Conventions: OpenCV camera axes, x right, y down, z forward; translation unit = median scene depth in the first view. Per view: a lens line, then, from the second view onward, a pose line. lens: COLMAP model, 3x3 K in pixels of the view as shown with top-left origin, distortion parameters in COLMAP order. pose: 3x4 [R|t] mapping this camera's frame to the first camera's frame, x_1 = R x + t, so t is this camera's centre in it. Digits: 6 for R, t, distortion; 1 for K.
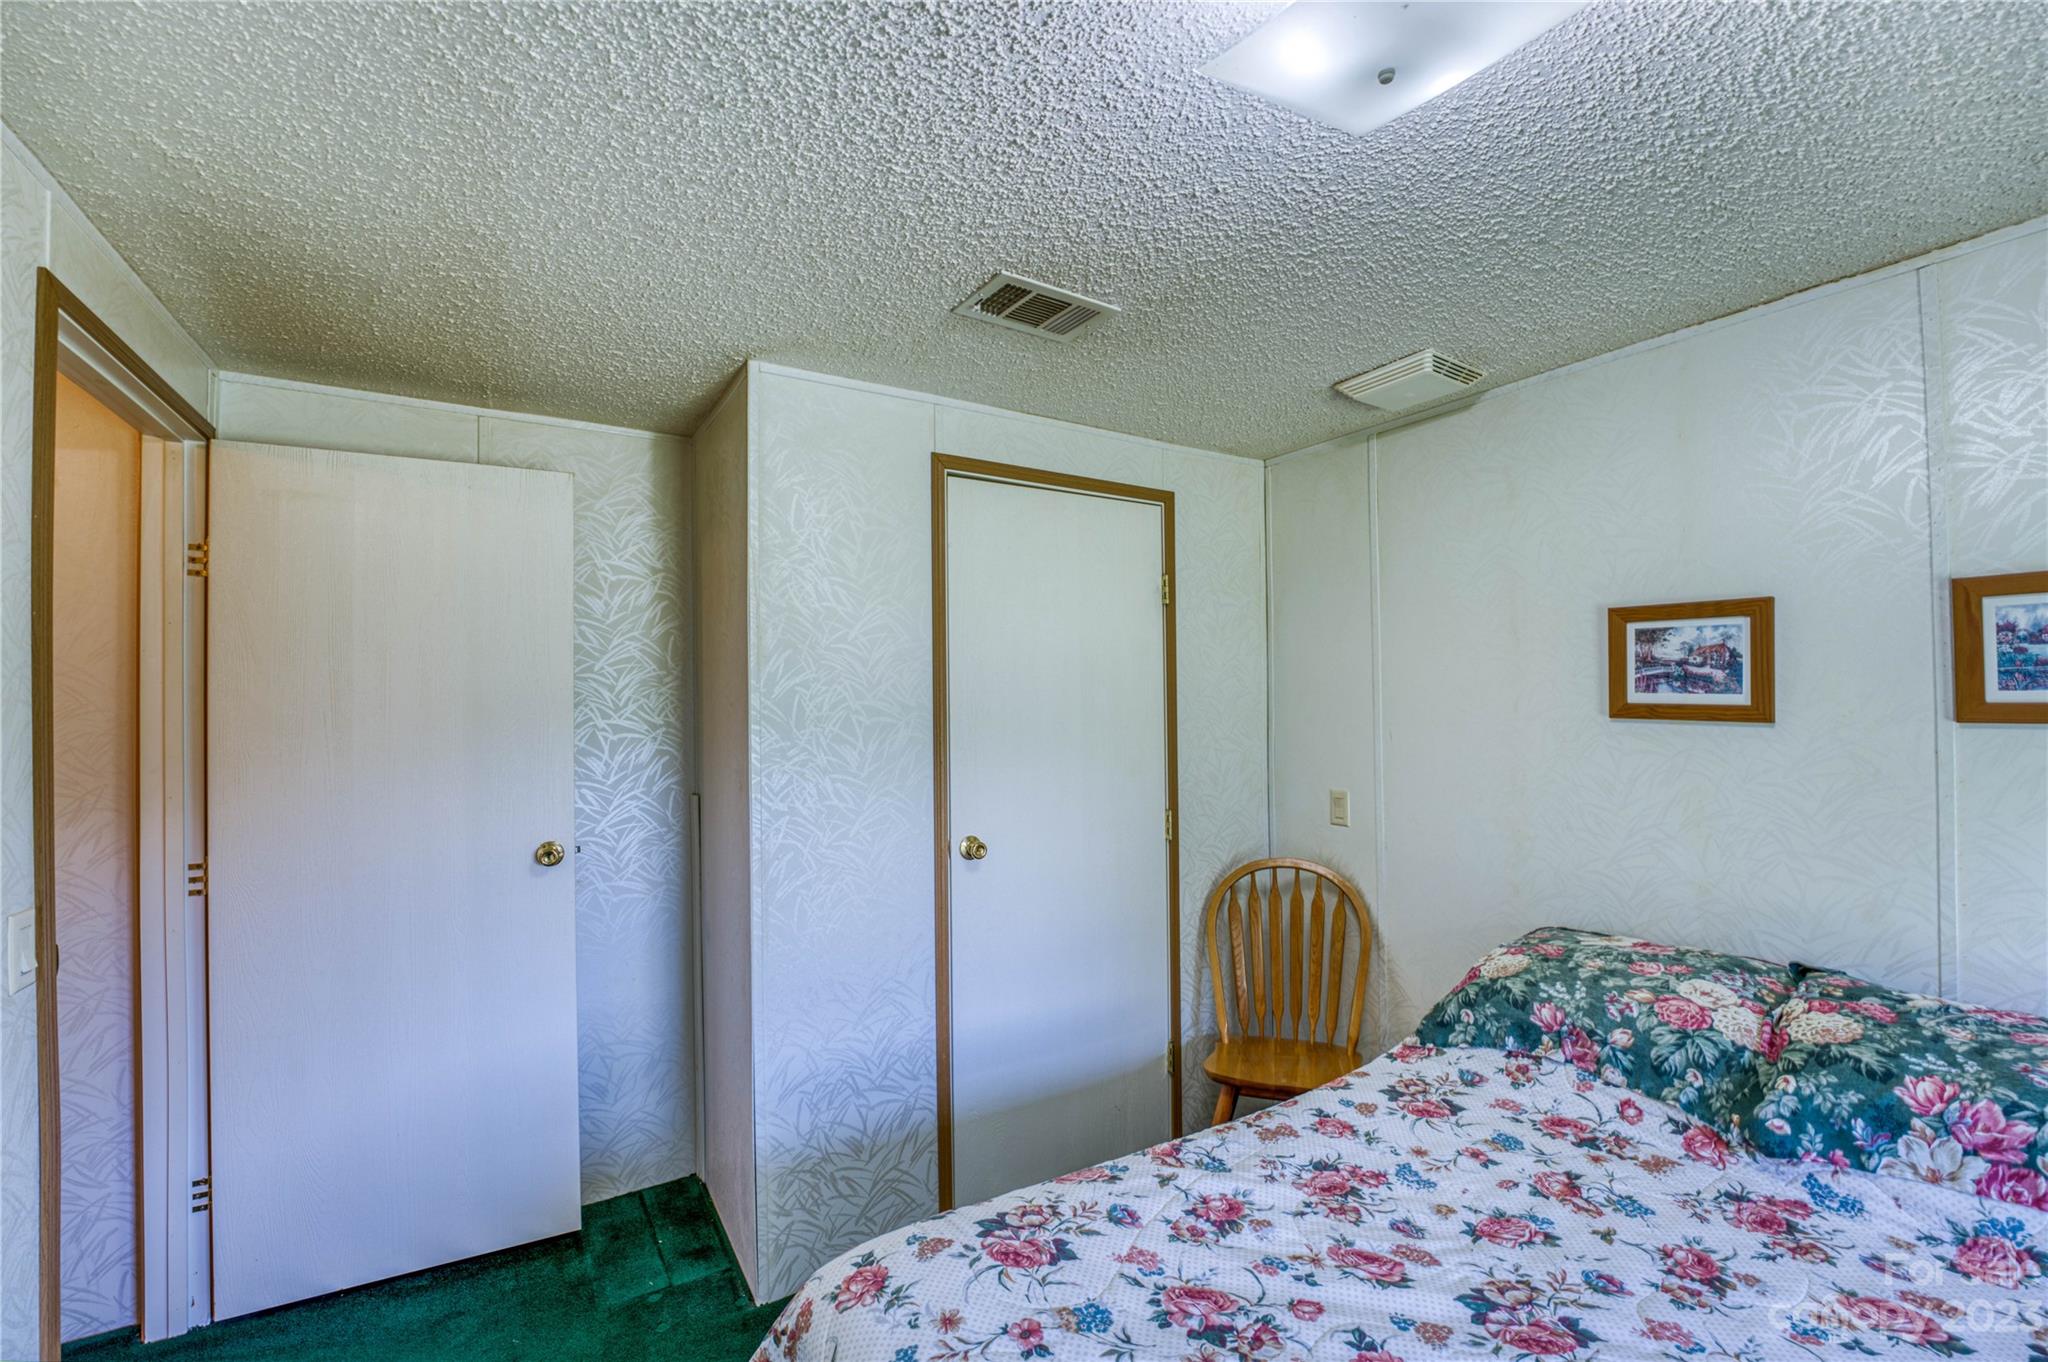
lens RADIAL K [[838.2, 0, 1023.0], [0, 838.2, 686.4], [0, 0, 1]] dist [-0.033063, 0.004846]
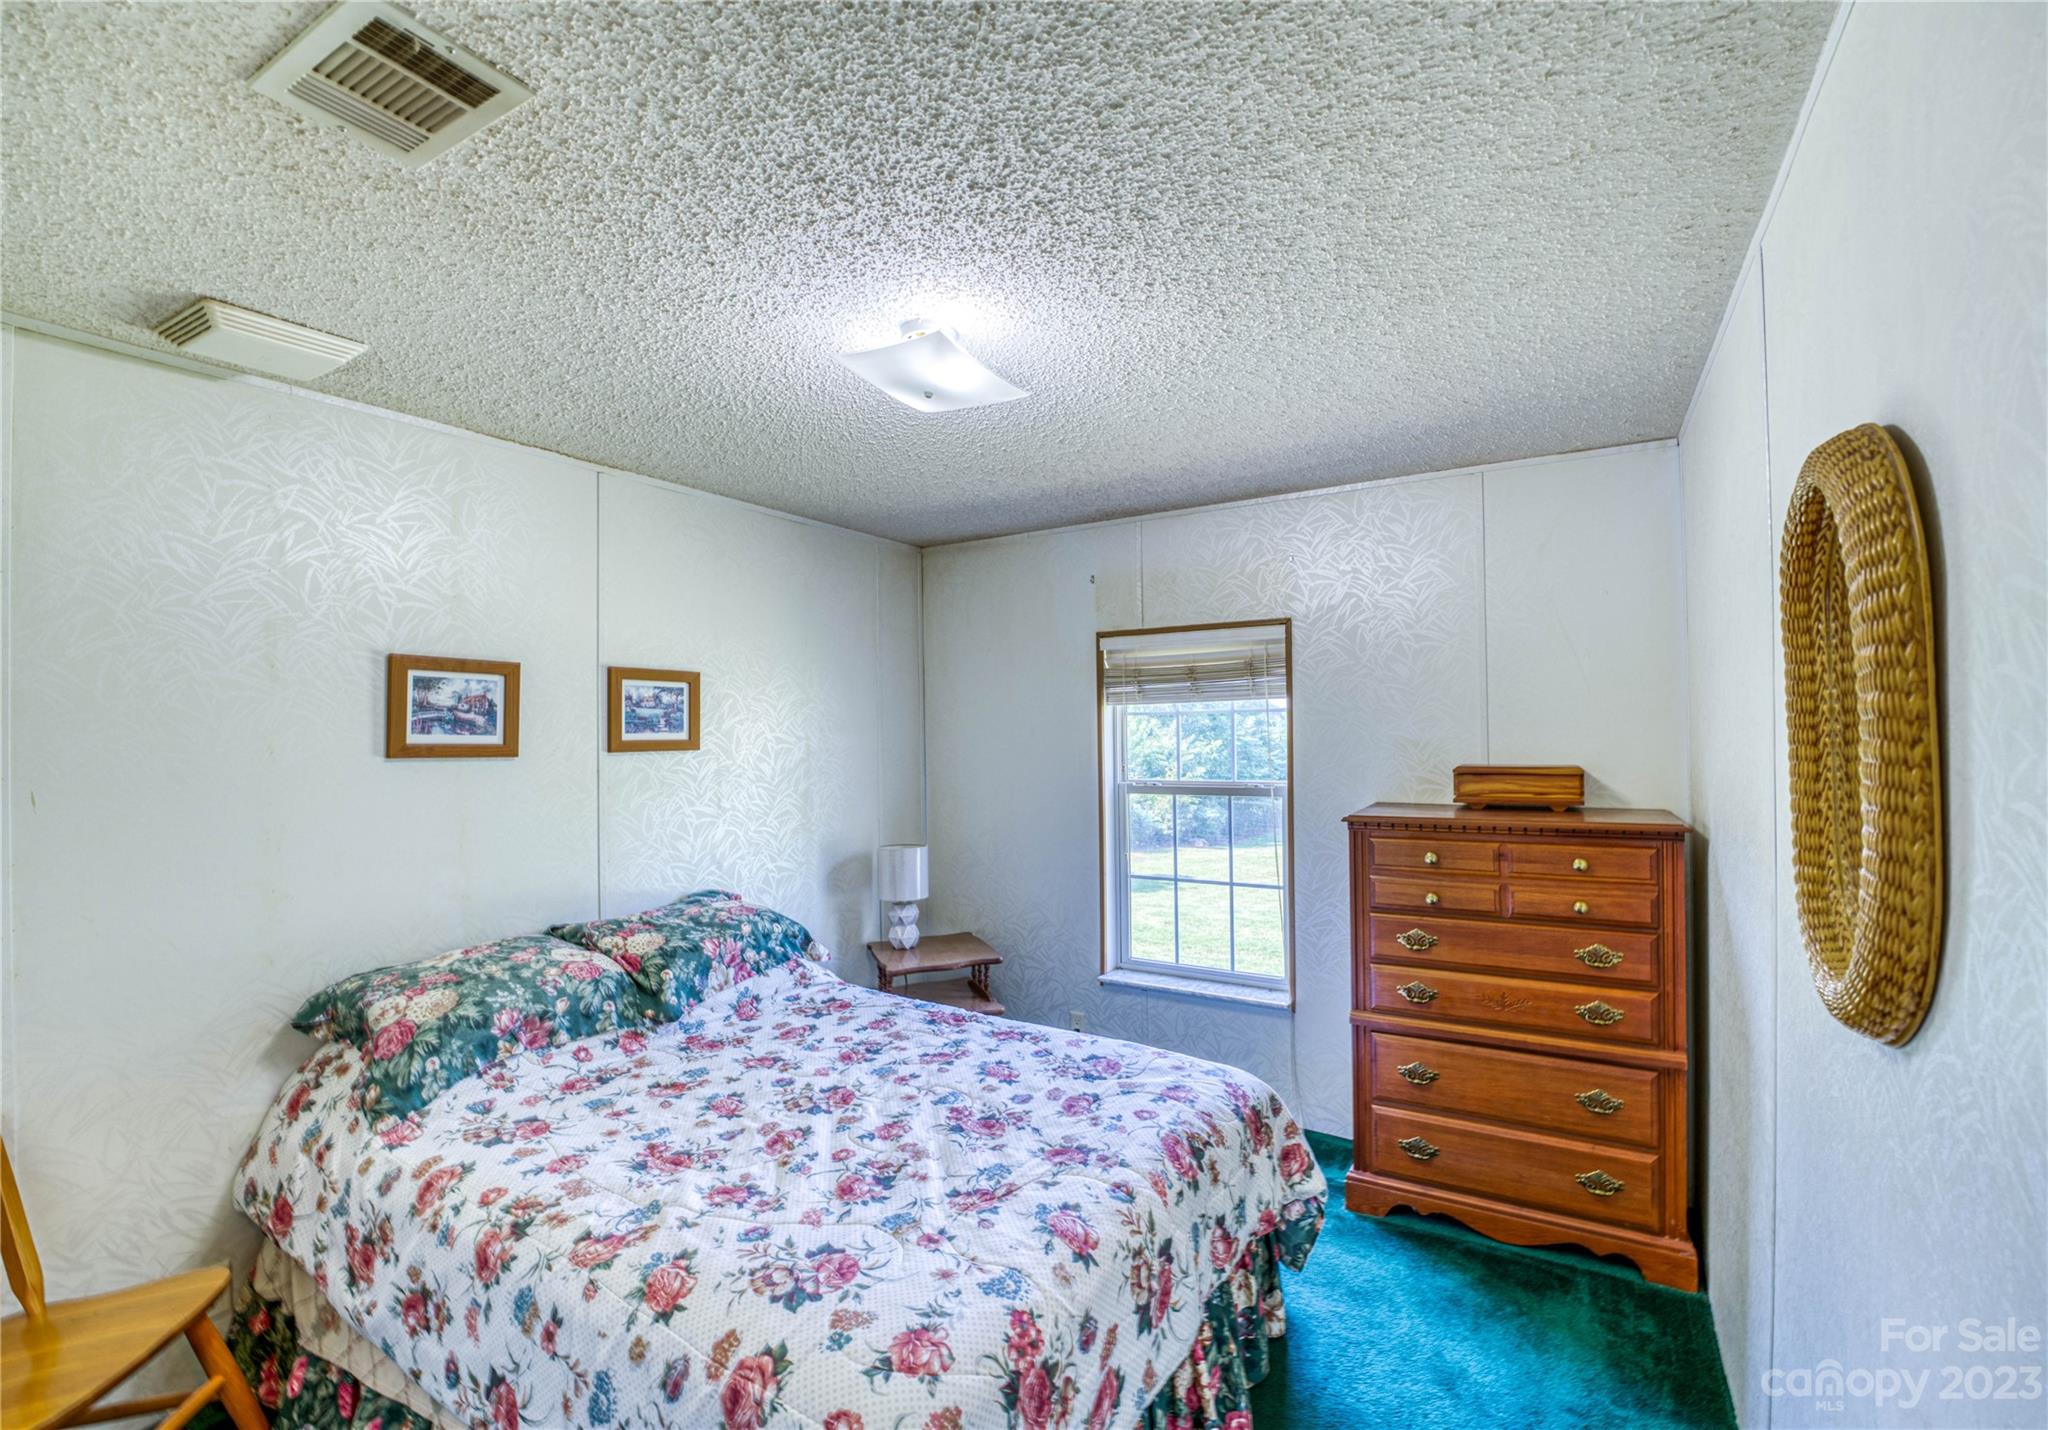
lens RADIAL K [[948.3, 0, 1025.5], [0, 948.3, 720.8], [0, 0, 1]] dist [-0.002549, -0.000281]
pose [[-0.446203, 0.024246, 0.894603, -0.921037], [0.001970, 0.999657, -0.026111, 0.029959], [-0.894930, -0.009889, -0.446098, 1.035180]]
